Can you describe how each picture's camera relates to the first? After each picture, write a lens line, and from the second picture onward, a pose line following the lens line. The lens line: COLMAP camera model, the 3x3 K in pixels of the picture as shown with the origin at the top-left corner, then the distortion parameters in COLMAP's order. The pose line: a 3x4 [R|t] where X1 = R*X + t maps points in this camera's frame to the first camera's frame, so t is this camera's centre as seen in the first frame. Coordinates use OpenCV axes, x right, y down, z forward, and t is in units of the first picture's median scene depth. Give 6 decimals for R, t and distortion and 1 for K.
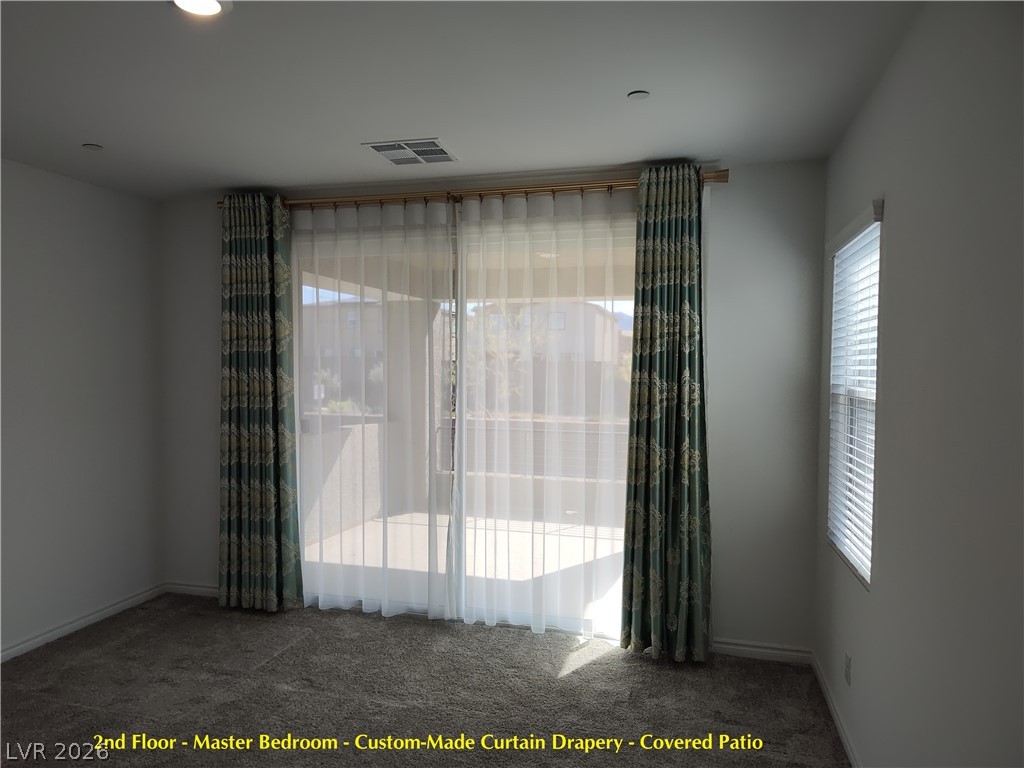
lens RADIAL K [[693.3, 0, 512.0], [0, 693.3, 384.0], [0, 0, 1]] dist [0.000757, 0.000106]
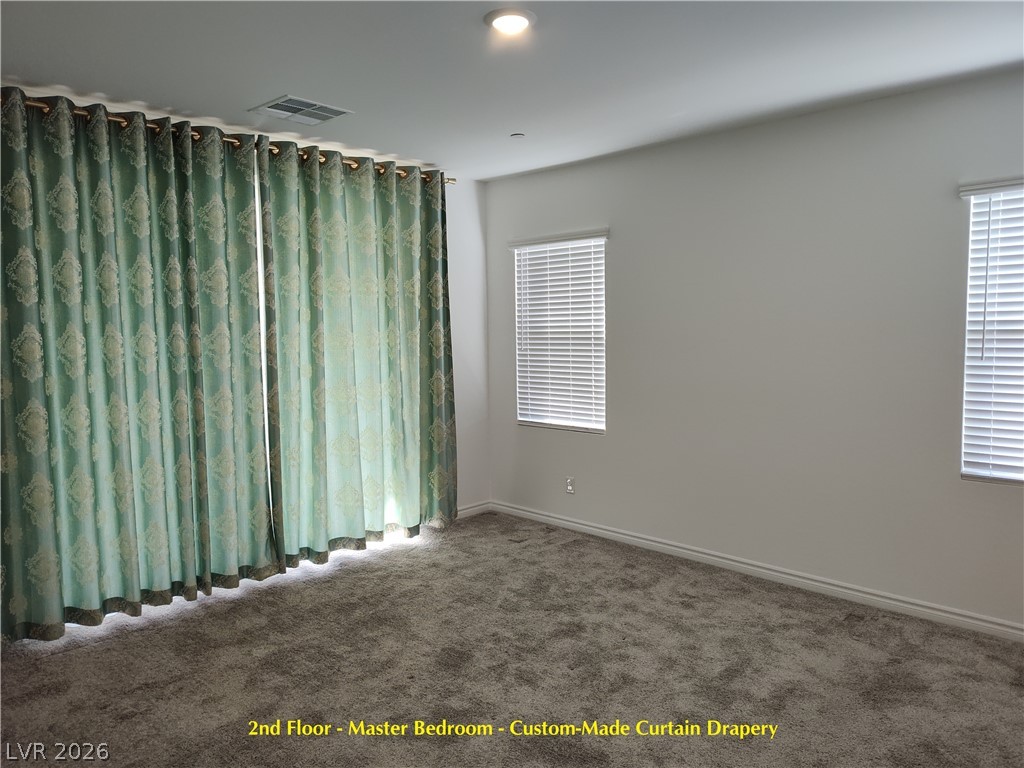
lens RADIAL K [[693.3, 0, 512.0], [0, 693.3, 384.0], [0, 0, 1]] dist [0.000757, 0.000106]
pose [[0.481064, -0.091644, 0.871883, -0.988245], [0.033910, 0.995722, 0.085950, -0.010522], [-0.876030, -0.011782, 0.482113, 0.237111]]
